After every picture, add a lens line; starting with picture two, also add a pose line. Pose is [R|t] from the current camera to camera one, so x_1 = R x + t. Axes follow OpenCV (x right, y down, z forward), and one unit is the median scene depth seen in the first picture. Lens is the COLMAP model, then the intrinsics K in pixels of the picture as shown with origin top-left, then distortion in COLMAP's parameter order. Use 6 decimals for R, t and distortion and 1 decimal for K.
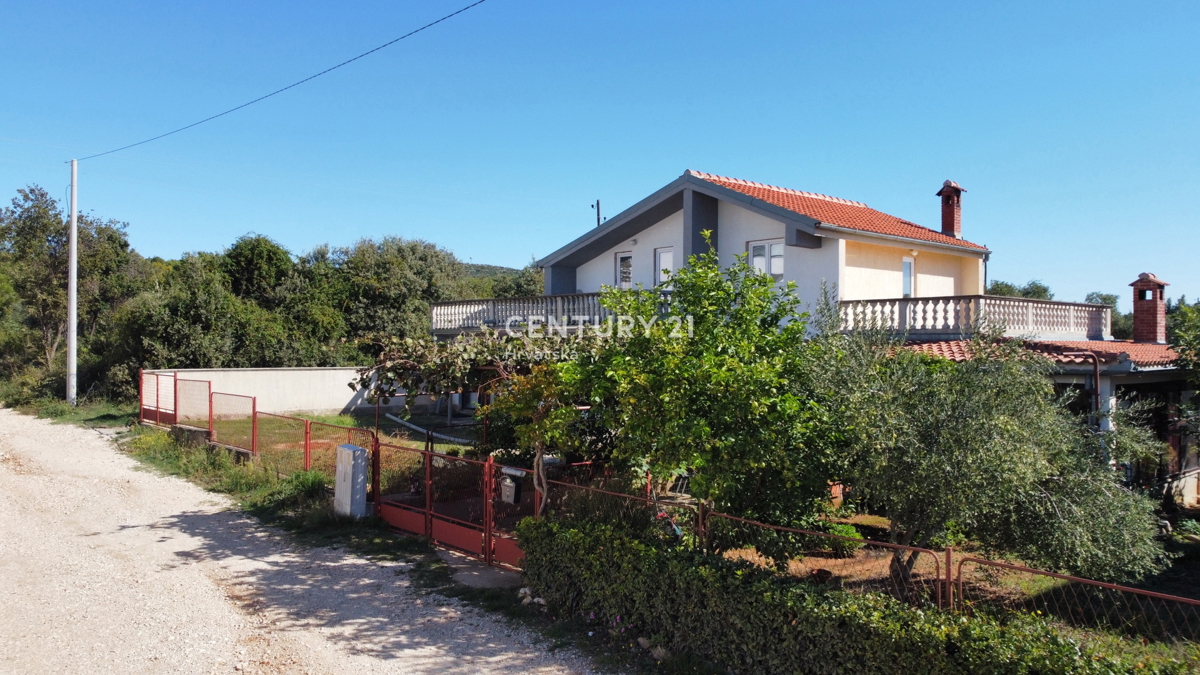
lens RADIAL K [[899.2, 0, 600.0], [0, 899.2, 337.5], [0, 0, 1]] dist [-0.000110, -0.000108]
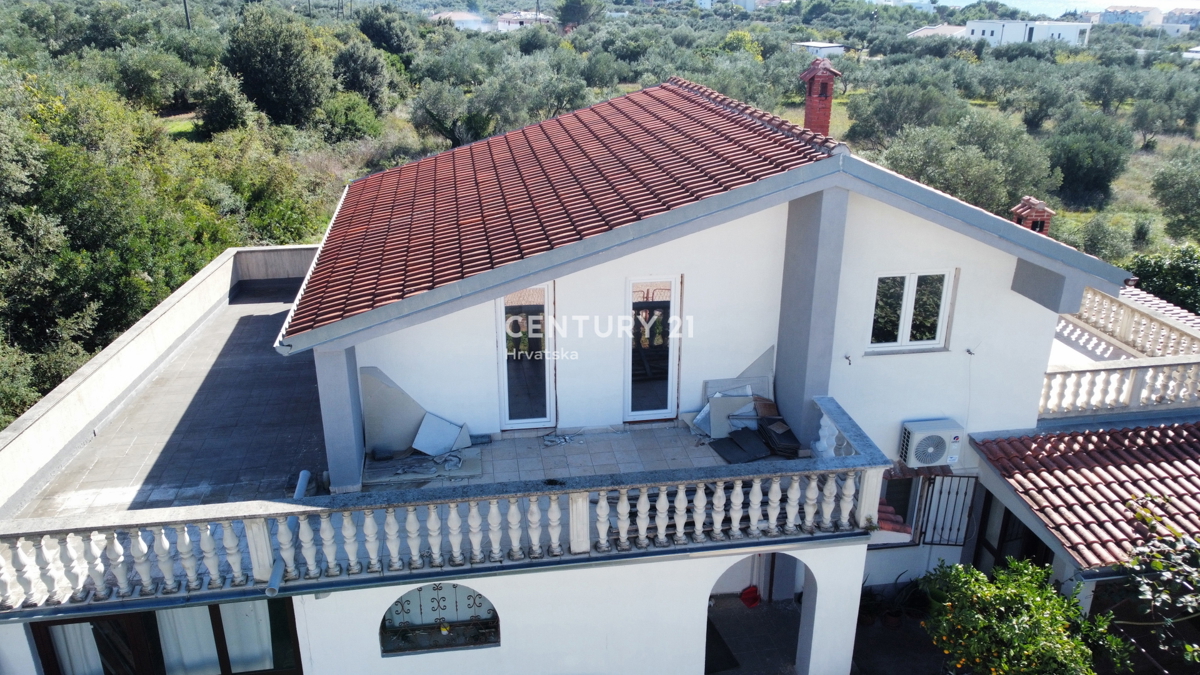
lens RADIAL K [[899.2, 0, 600.0], [0, 899.2, 337.5], [0, 0, 1]] dist [-0.000110, -0.000108]
pose [[0.538402, -0.309070, 0.783964, -0.255719], [-0.005751, 0.928944, 0.370176, -0.196719], [-0.842668, -0.203812, 0.498368, 0.653887]]
